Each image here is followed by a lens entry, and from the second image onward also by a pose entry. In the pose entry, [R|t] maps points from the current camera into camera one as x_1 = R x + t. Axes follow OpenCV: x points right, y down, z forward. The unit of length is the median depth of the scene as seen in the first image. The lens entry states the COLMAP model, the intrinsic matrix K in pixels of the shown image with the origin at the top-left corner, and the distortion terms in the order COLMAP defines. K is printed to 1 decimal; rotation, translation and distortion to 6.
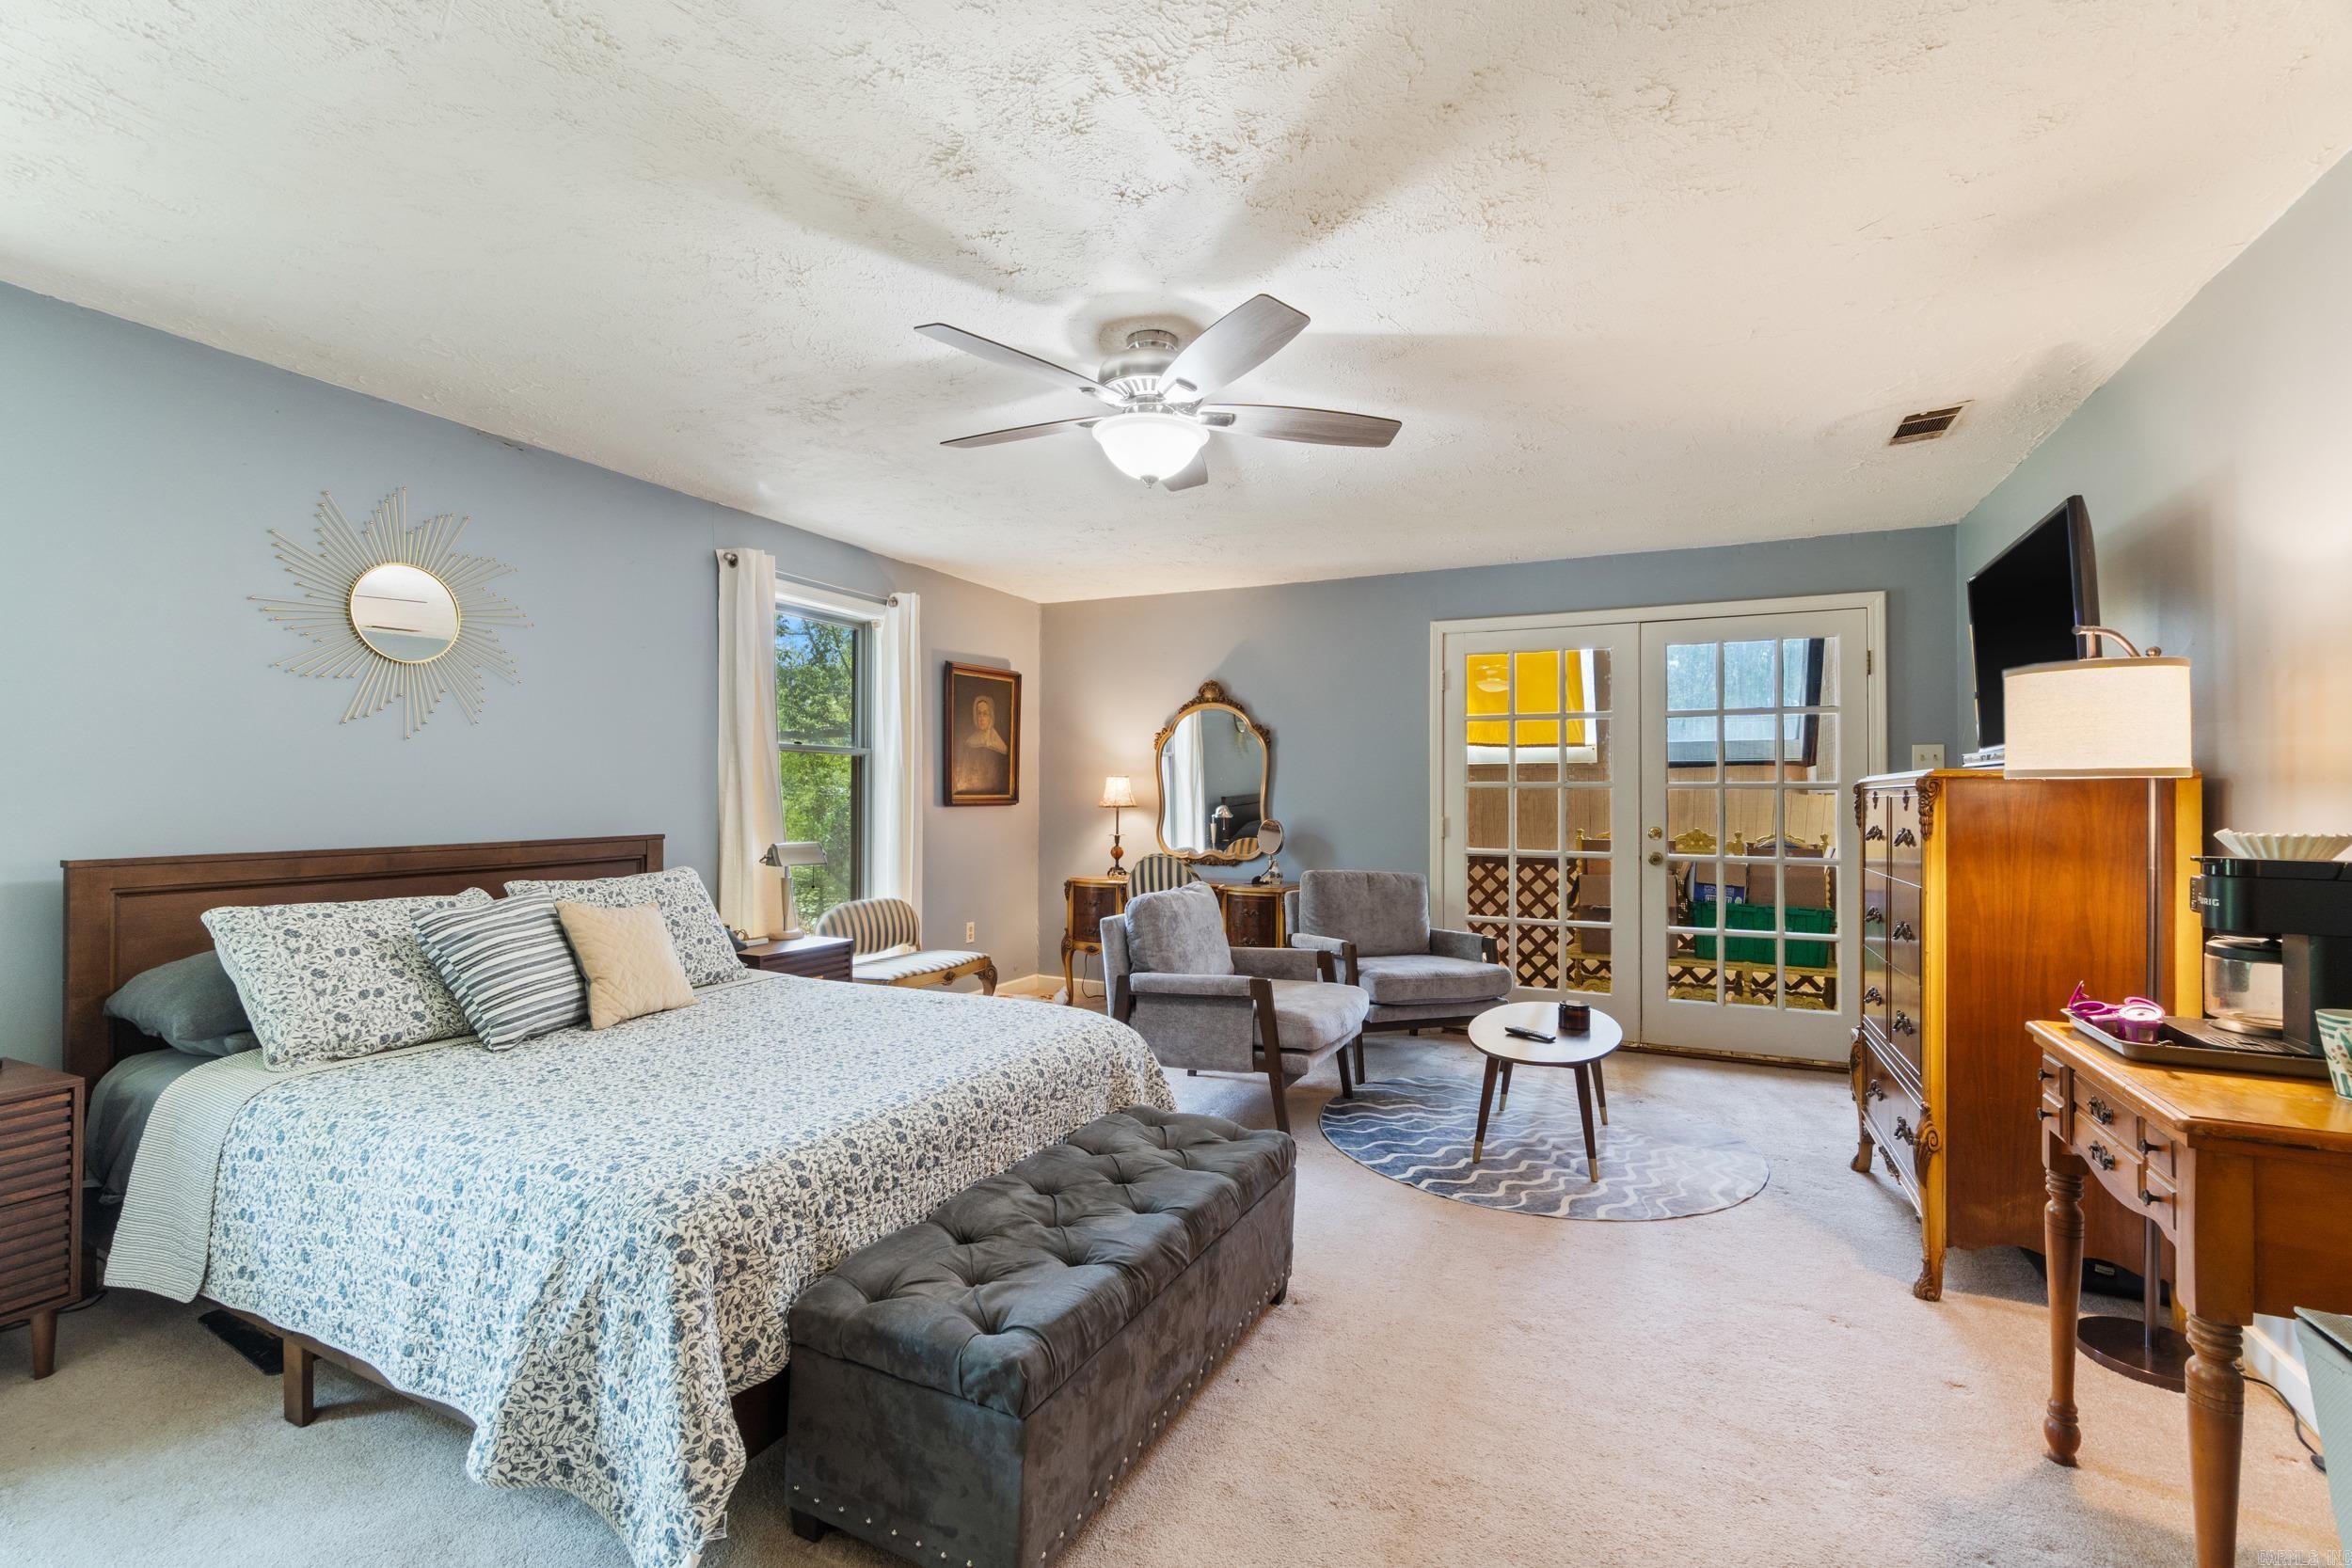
lens RADIAL K [[1035.6, 0, 1176.0], [0, 1035.6, 784.0], [0, 0, 1]] dist [-0.003910, -0.000309]
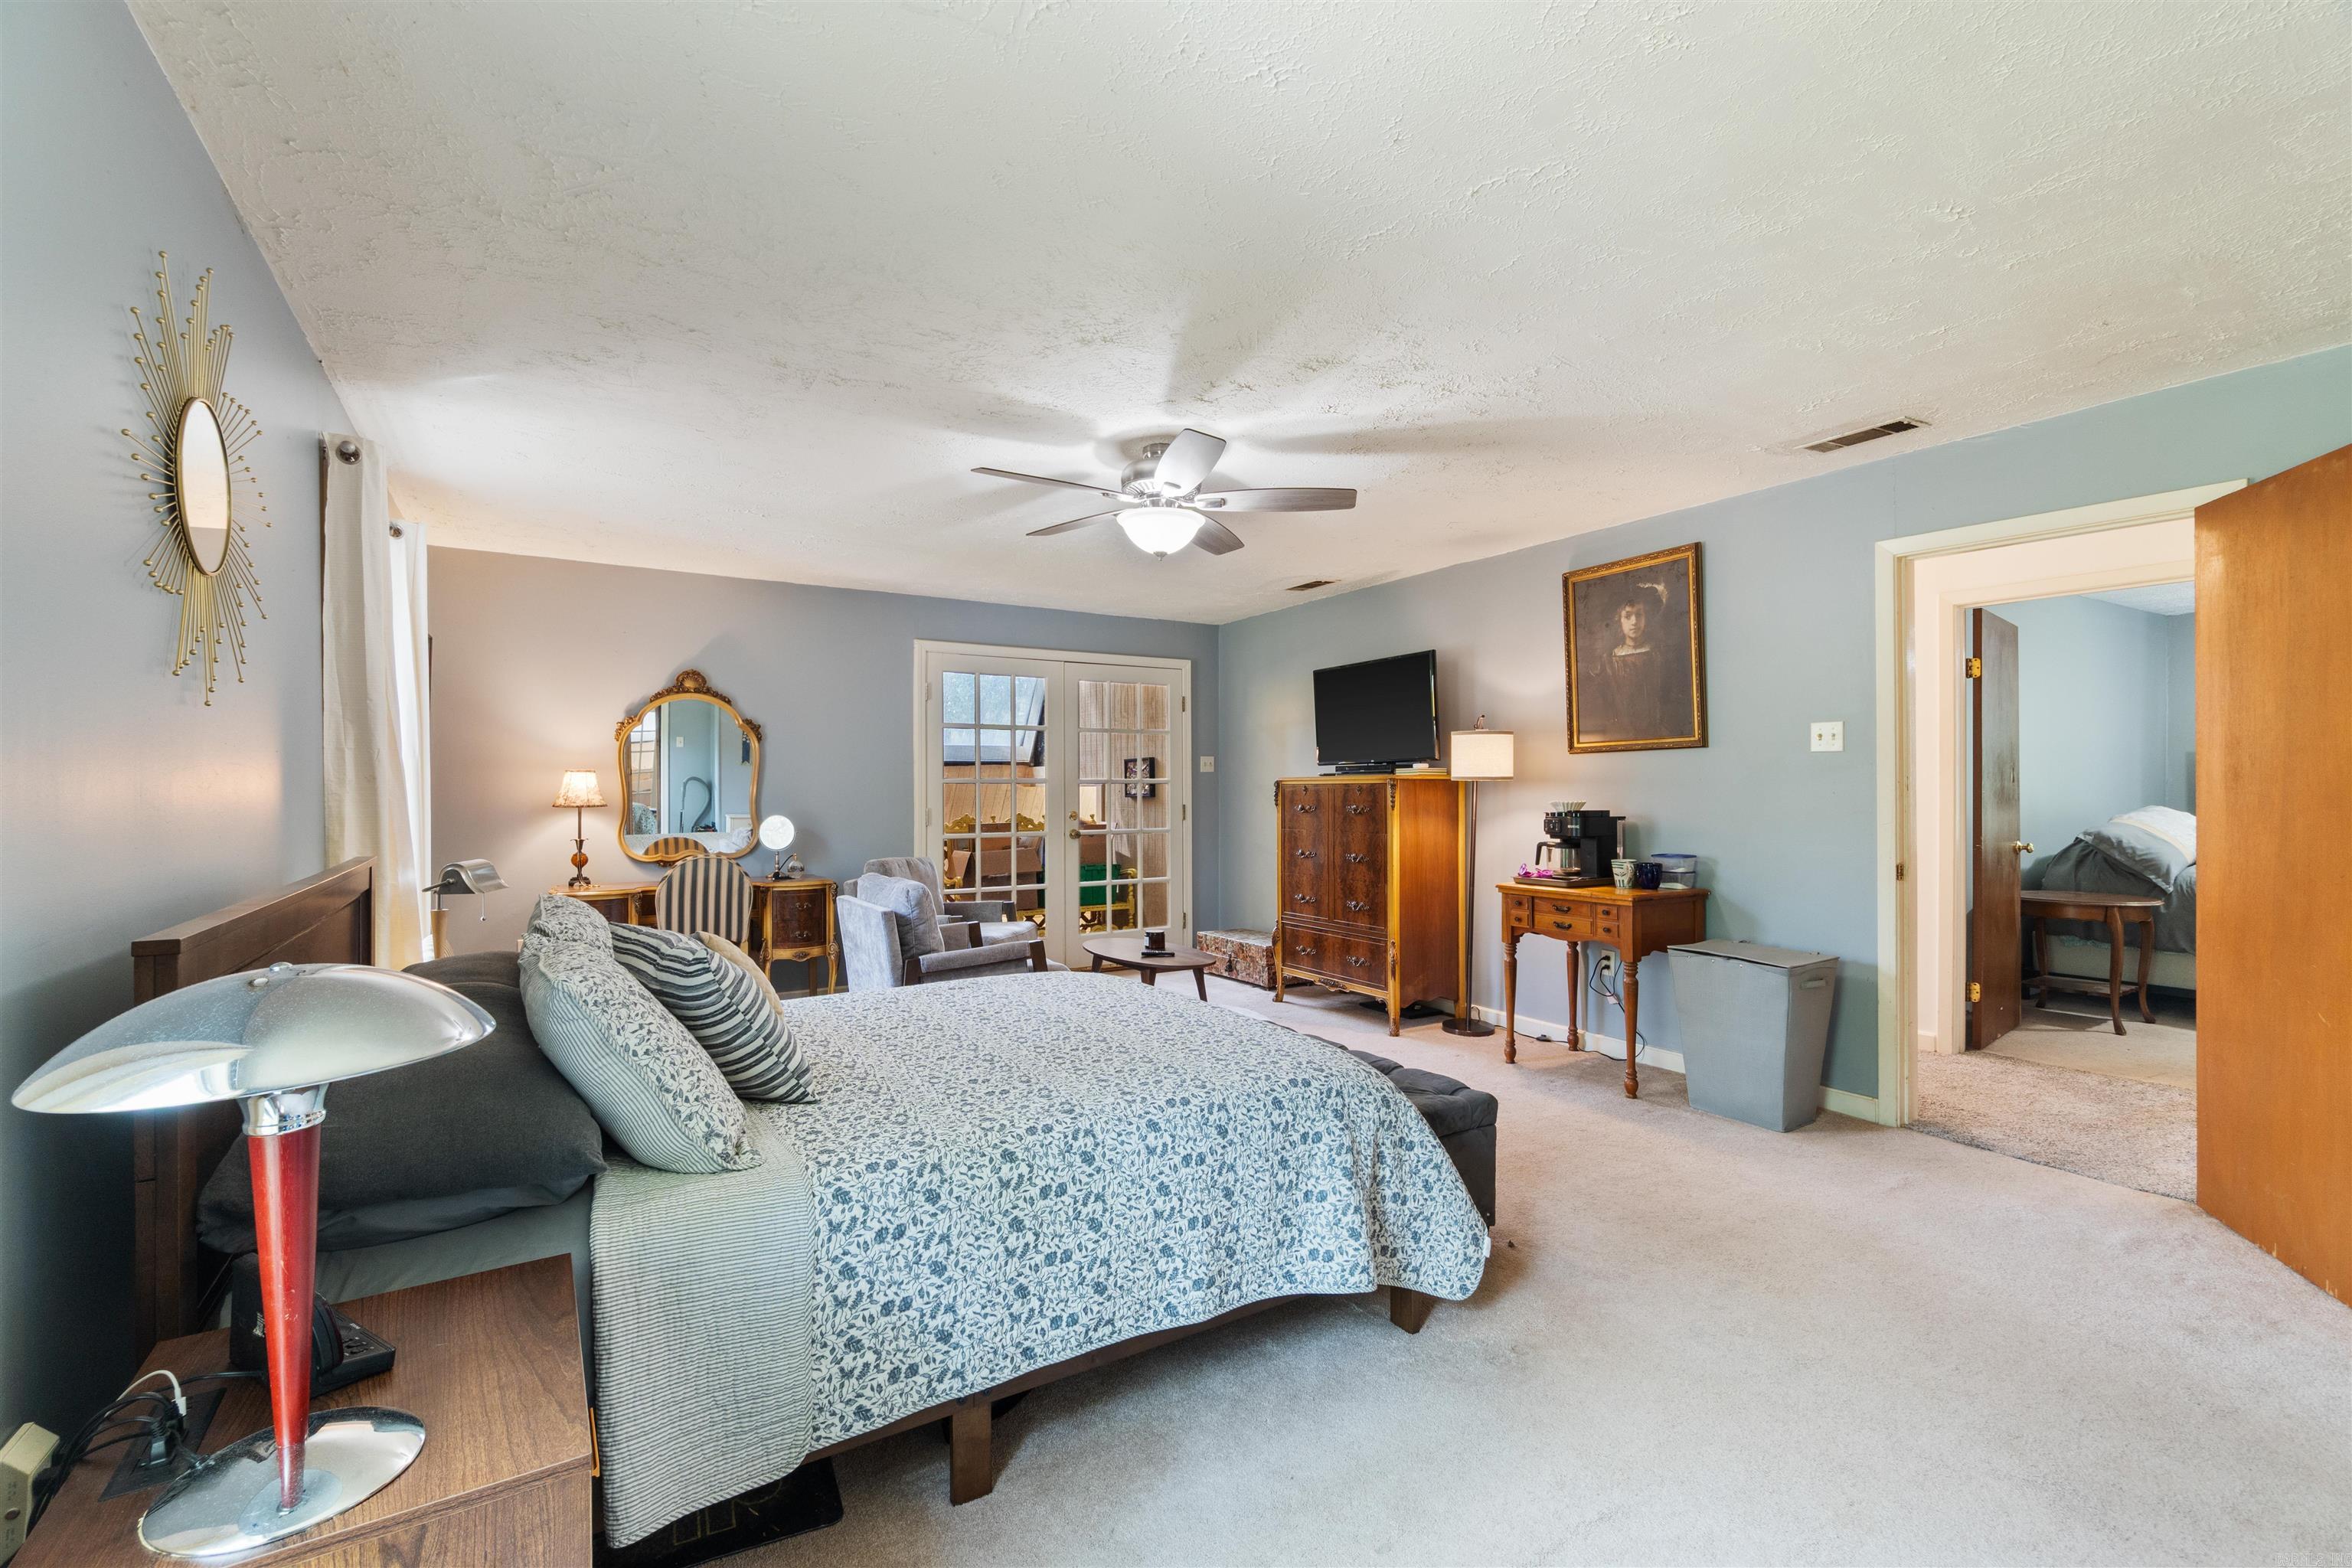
lens RADIAL K [[1035.7, 0, 1176.0], [0, 1035.7, 784.0], [0, 0, 1]] dist [-0.003910, -0.000309]
pose [[0.523354, -0.003823, 0.852107, -0.628588], [-0.002645, 0.999978, 0.006110, -0.003611], [-0.852111, -0.005451, 0.523333, 0.157722]]
